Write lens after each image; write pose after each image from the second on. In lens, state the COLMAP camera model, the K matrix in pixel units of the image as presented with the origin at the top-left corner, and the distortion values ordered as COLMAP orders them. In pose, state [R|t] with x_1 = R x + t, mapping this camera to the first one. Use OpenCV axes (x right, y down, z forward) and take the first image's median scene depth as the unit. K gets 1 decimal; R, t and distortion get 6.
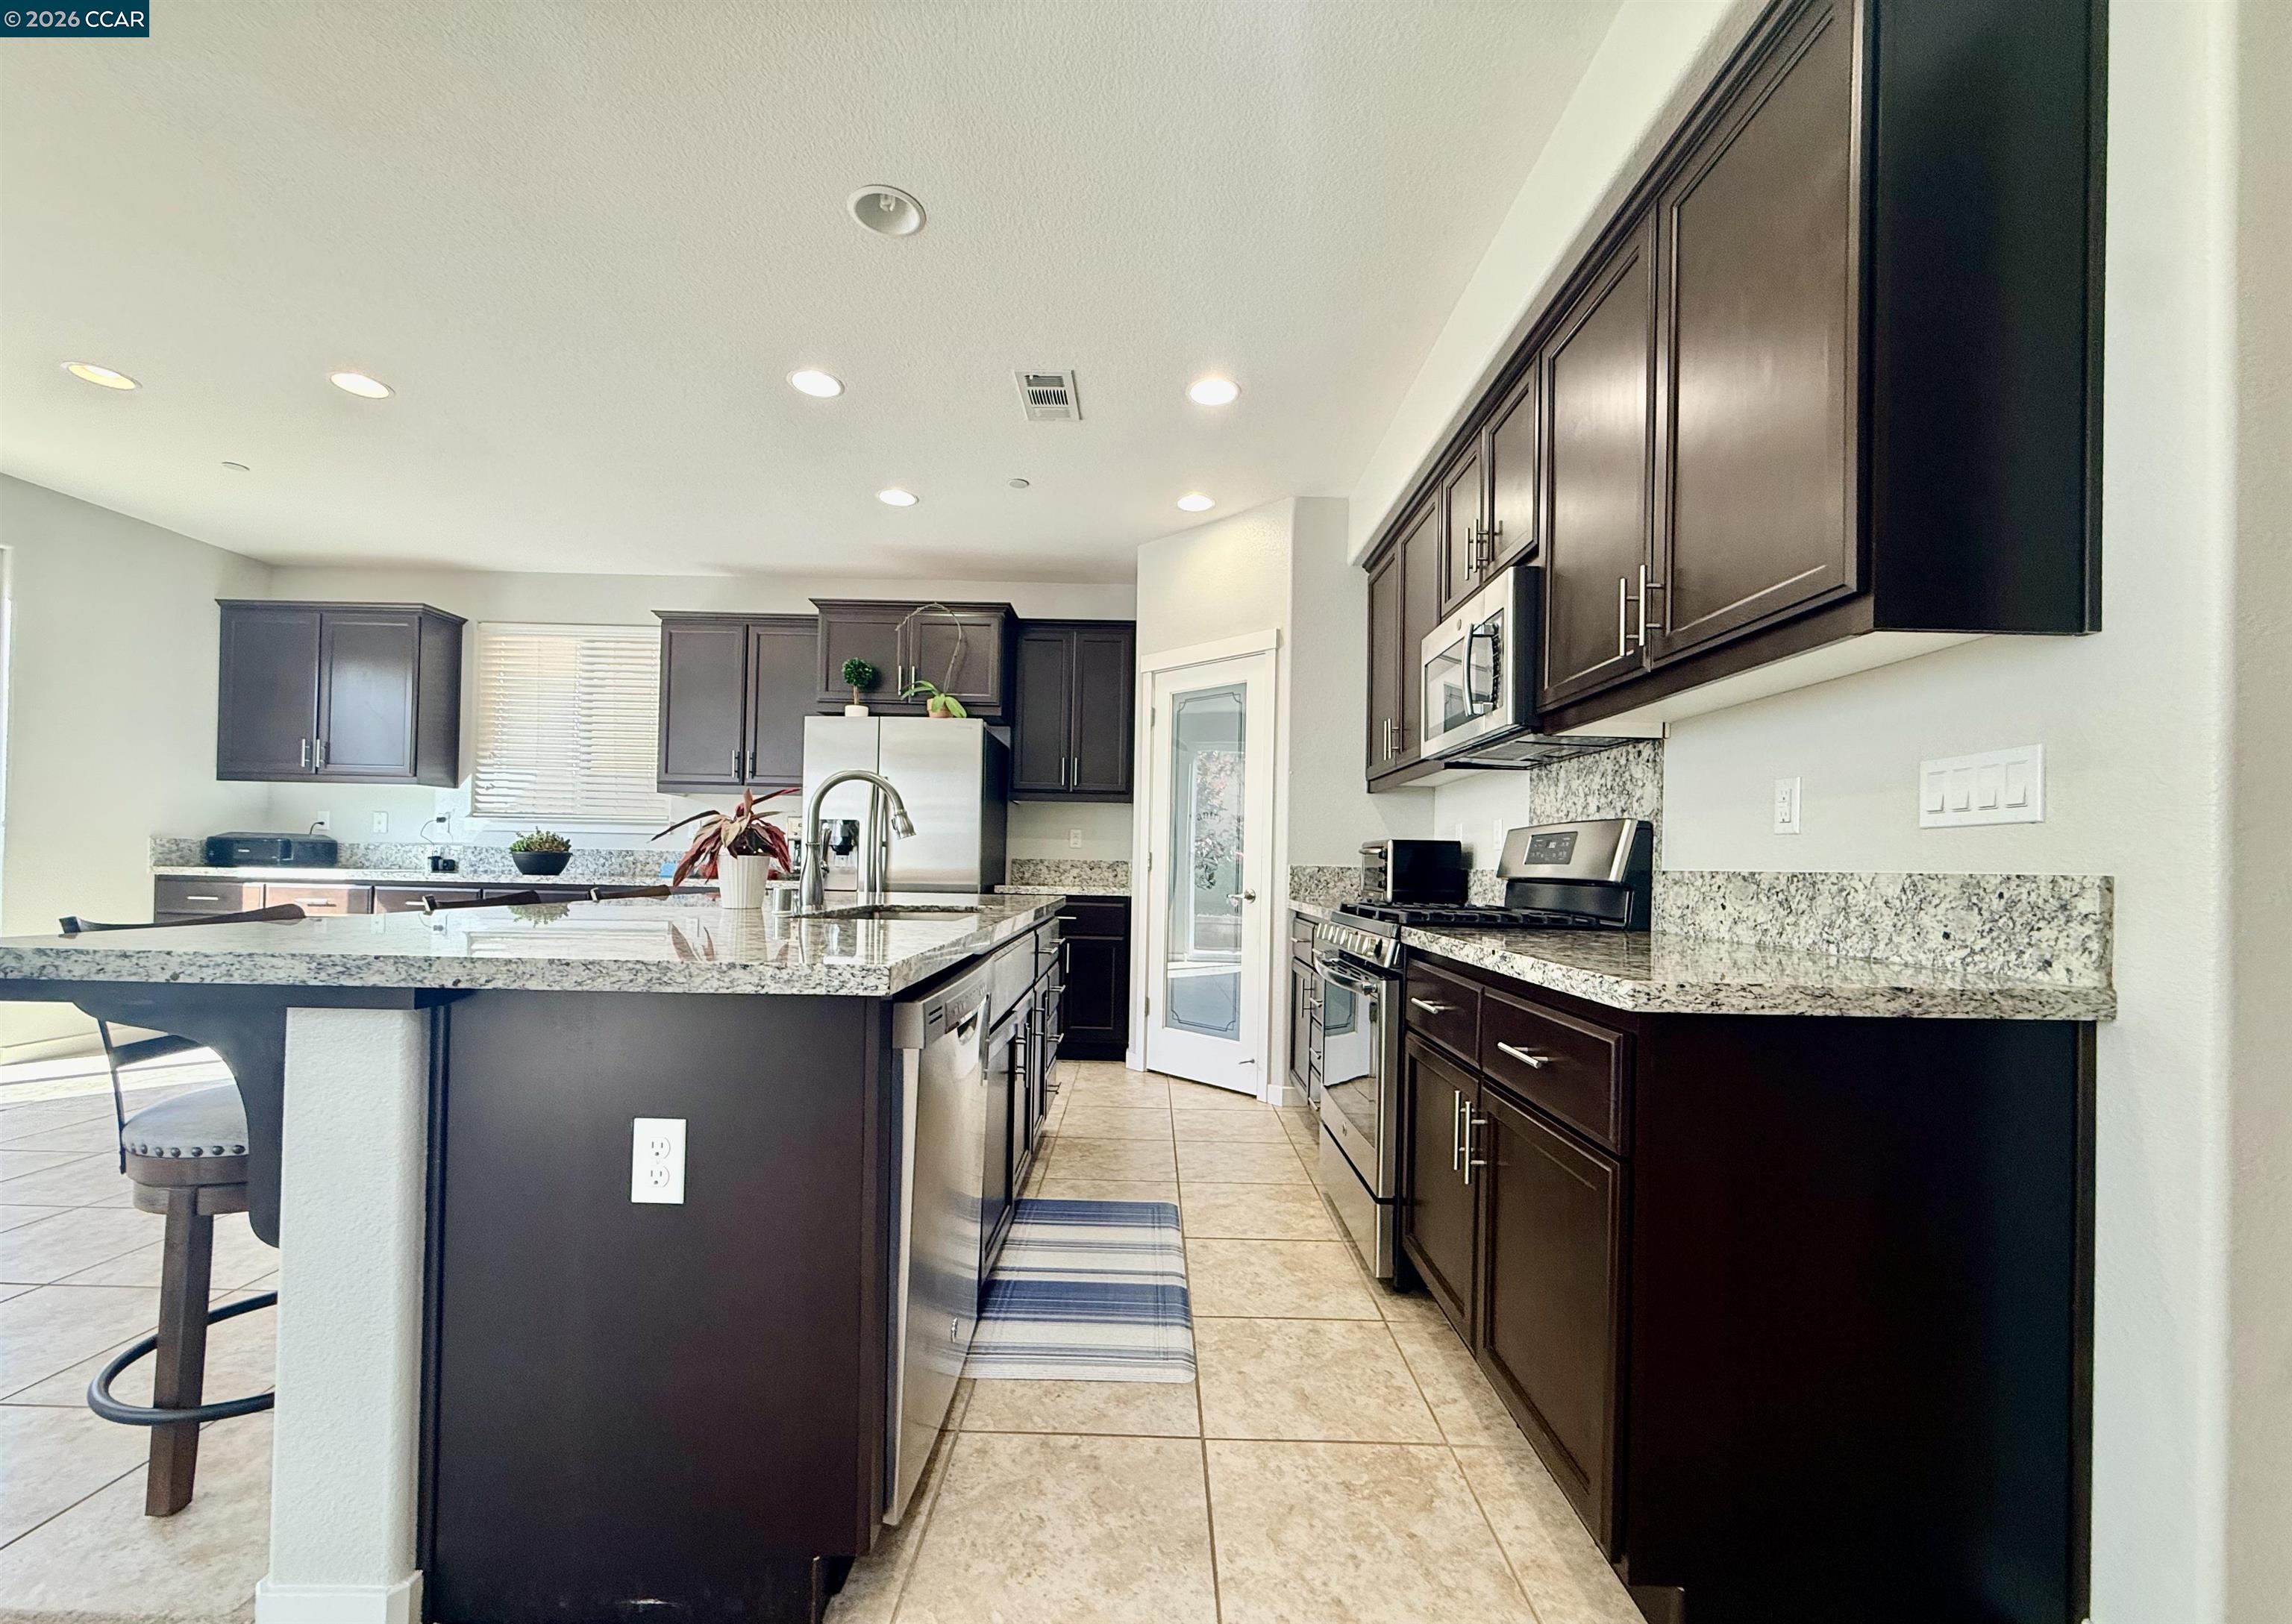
lens RADIAL K [[911.6, 0, 1134.6], [0, 911.6, 854.3], [0, 0, 1]] dist [0.000122, 0.000225]
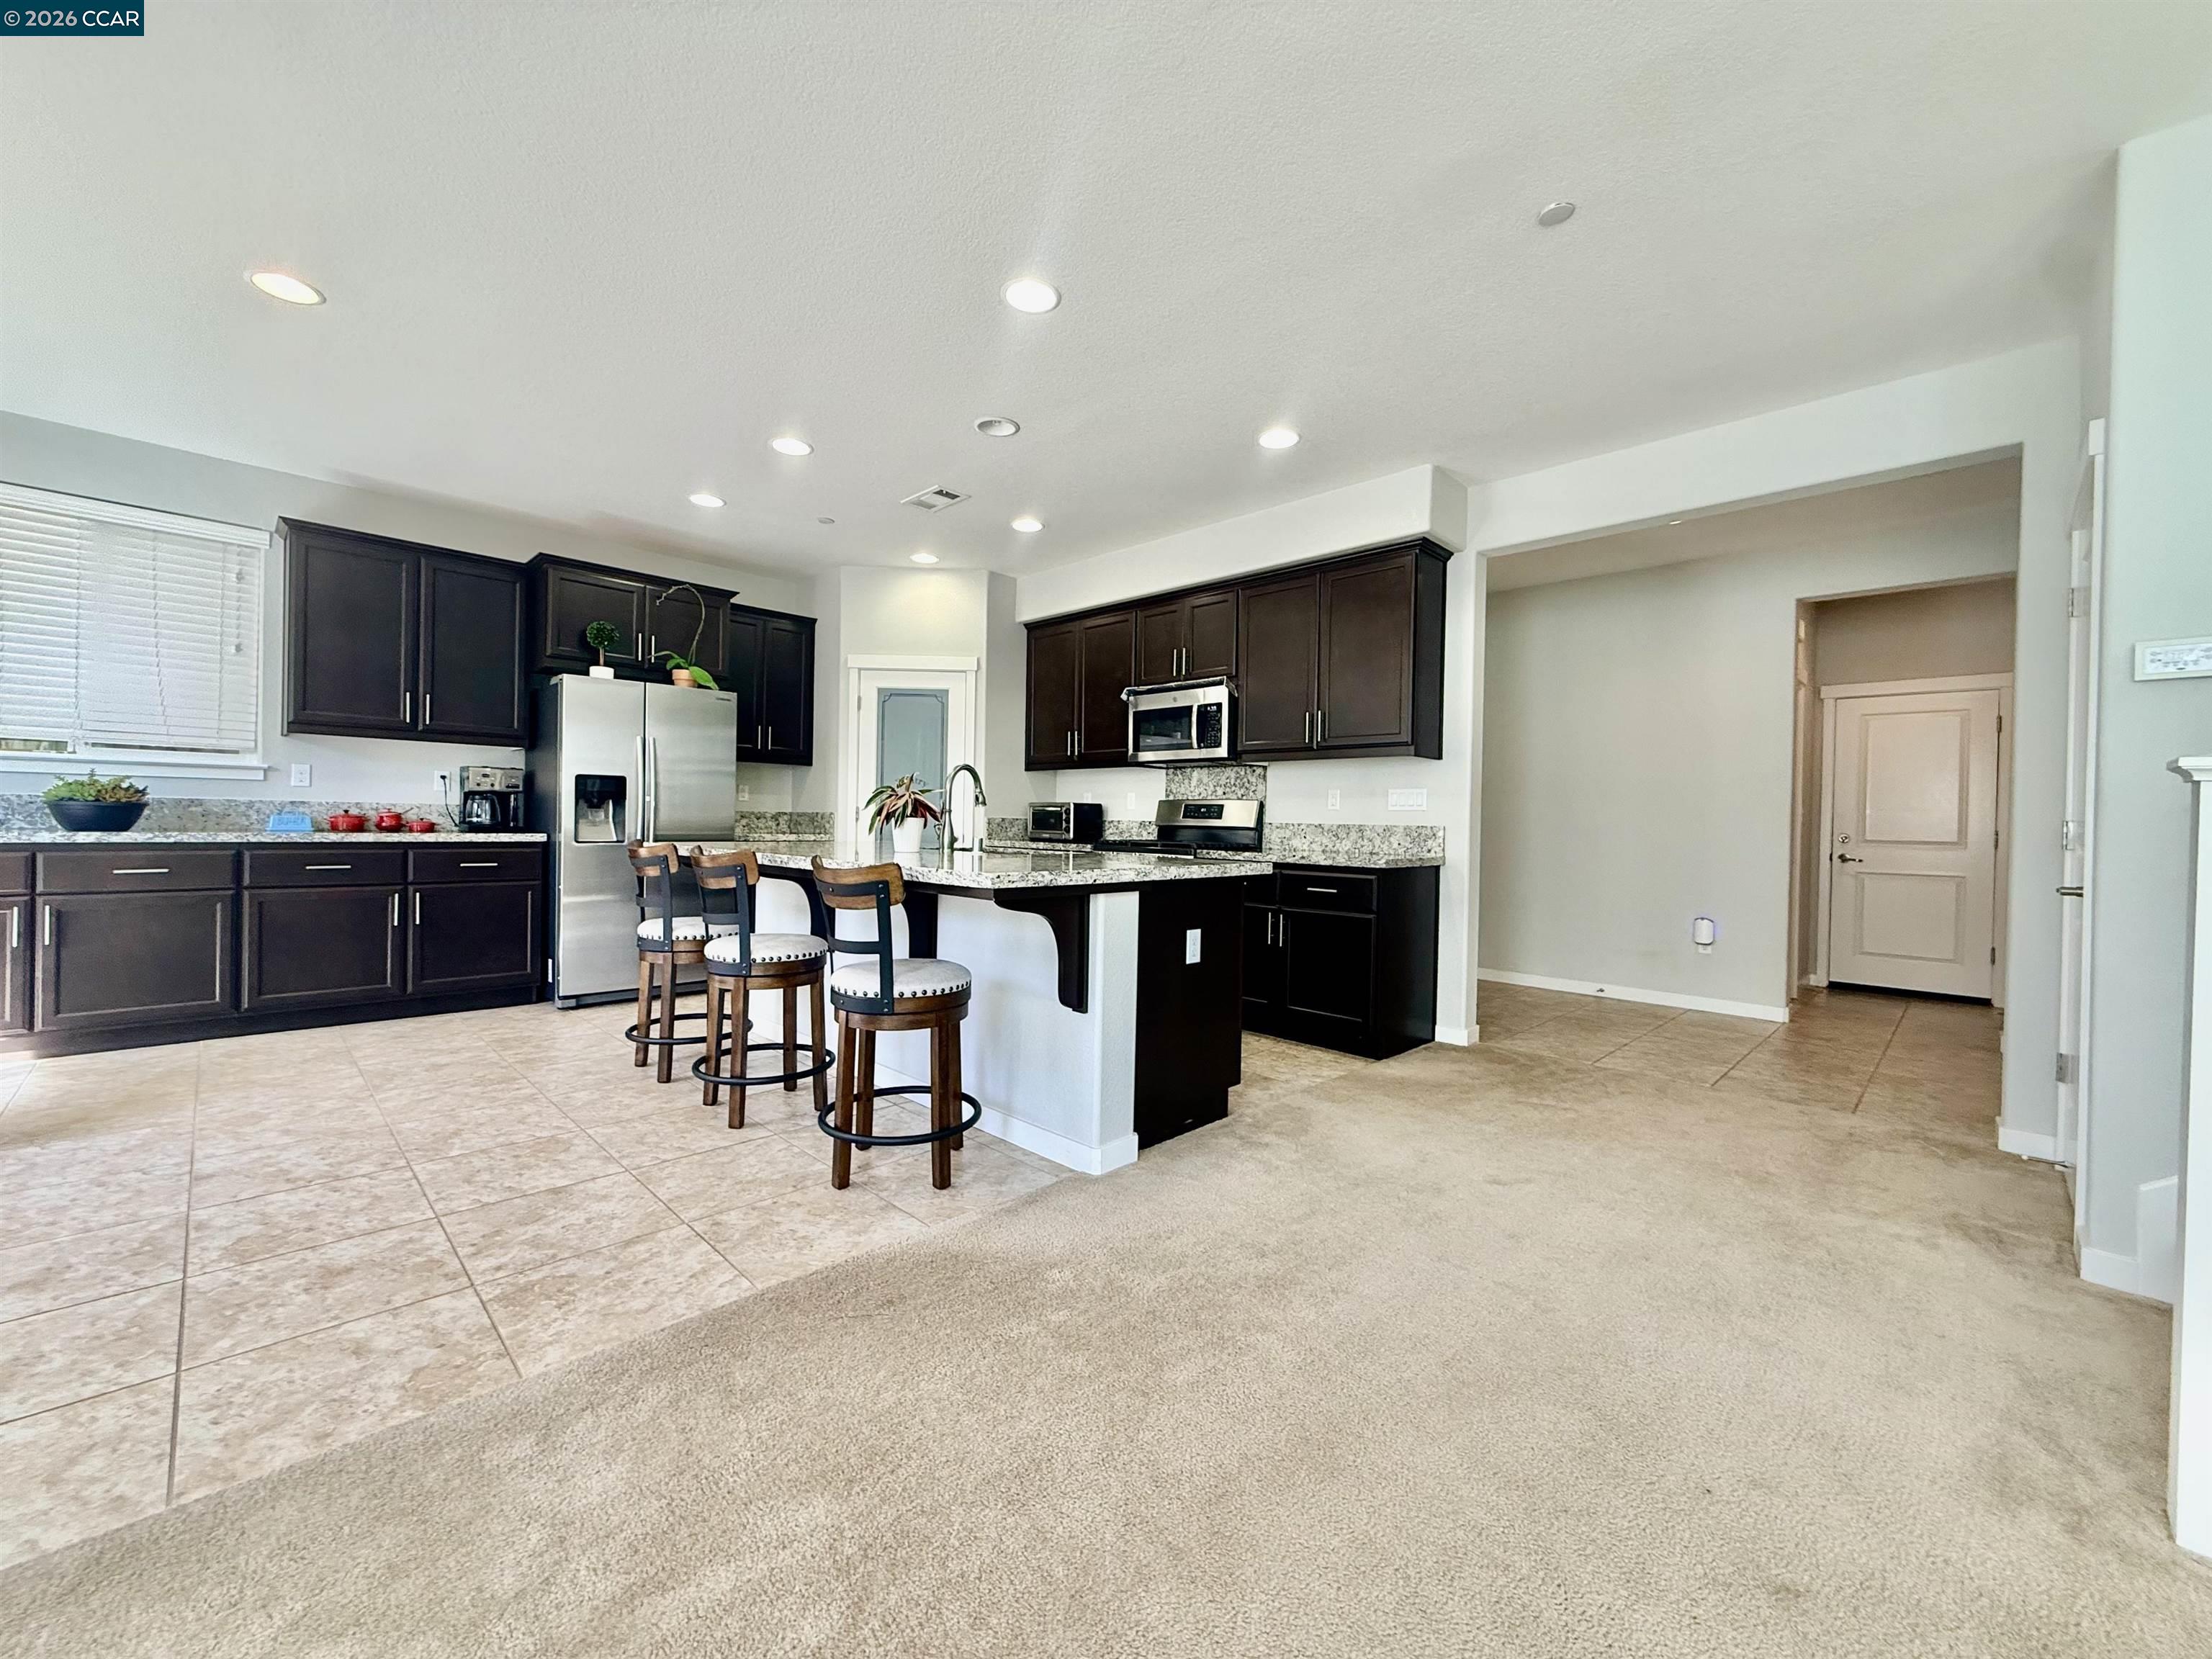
lens RADIAL K [[878.9, 0, 1103.0], [0, 878.9, 827.8], [0, 0, 1]] dist [-0.001838, 0.000550]
pose [[0.697783, -0.013207, 0.716187, -0.841676], [-0.013269, 0.999420, 0.031357, -0.021696], [-0.716186, -0.031384, 0.697203, -0.172583]]
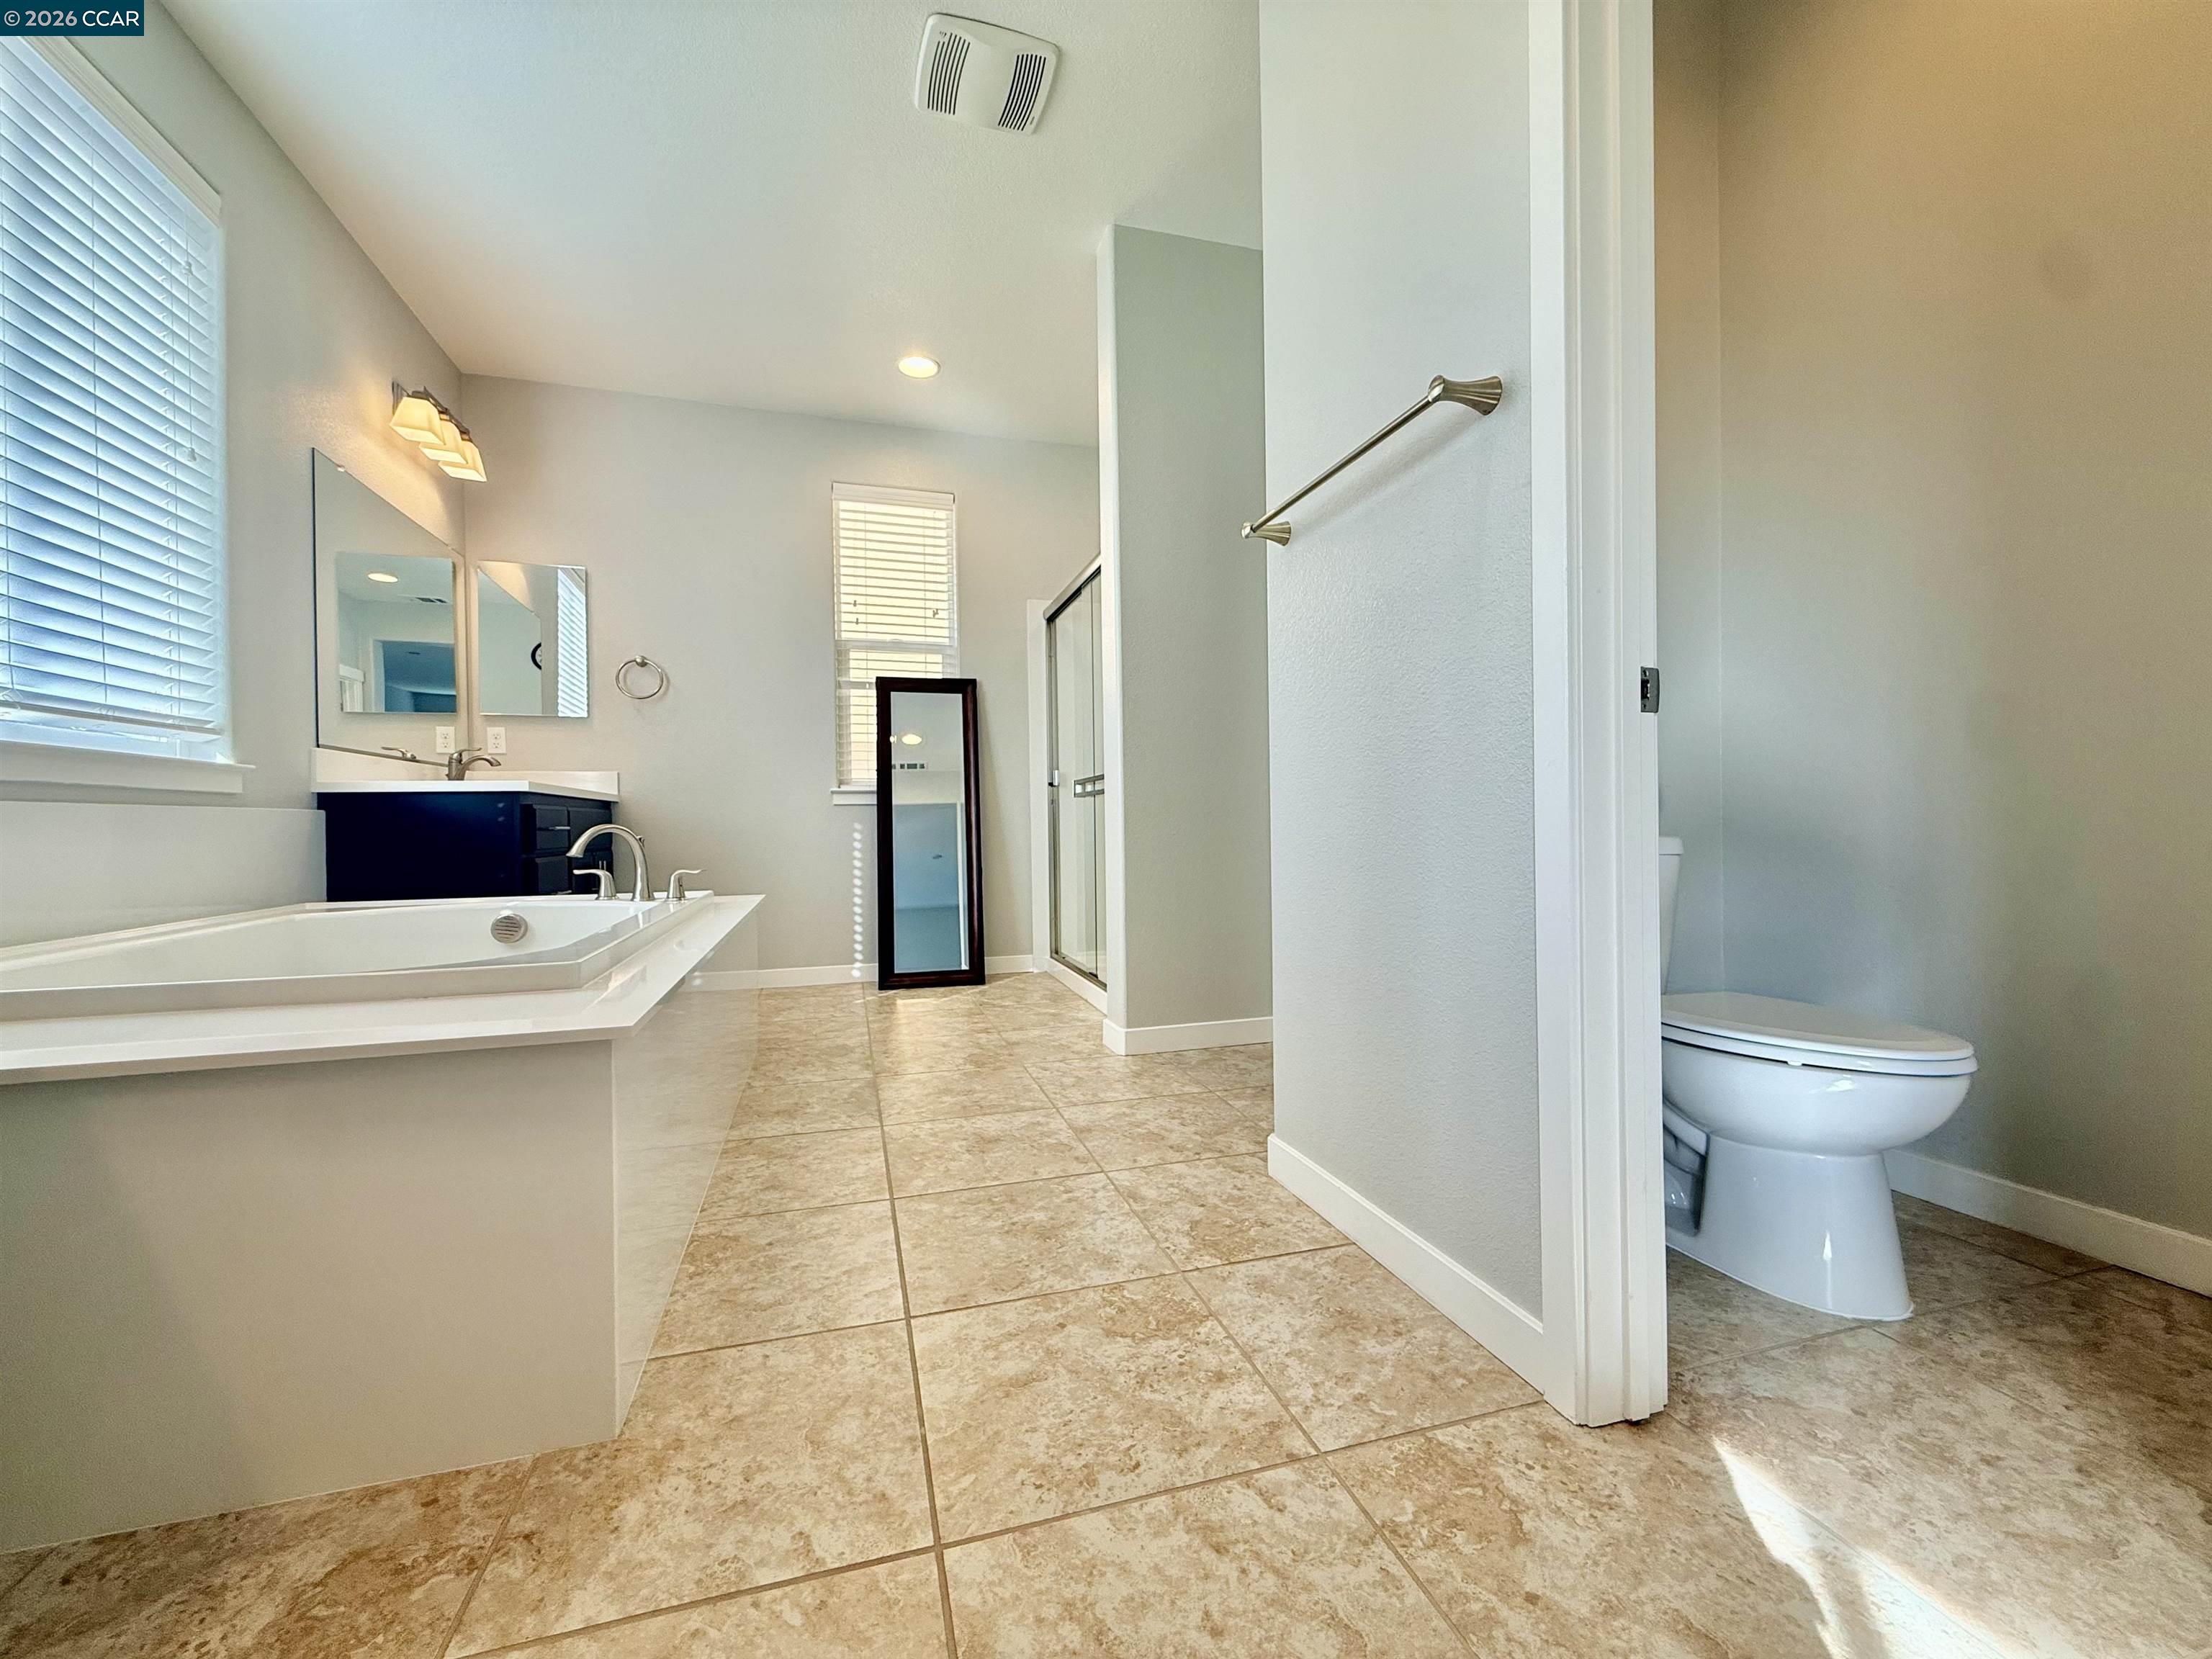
lens RADIAL K [[878.9, 0, 1100.0], [0, 878.9, 827.1], [0, 0, 1]] dist [-0.001838, 0.000550]
pose [[0.955666, -0.038881, 0.291876, -0.878696], [0.033410, 0.999161, 0.023708, 0.061707], [-0.292553, -0.012905, 0.956162, -0.030807]]
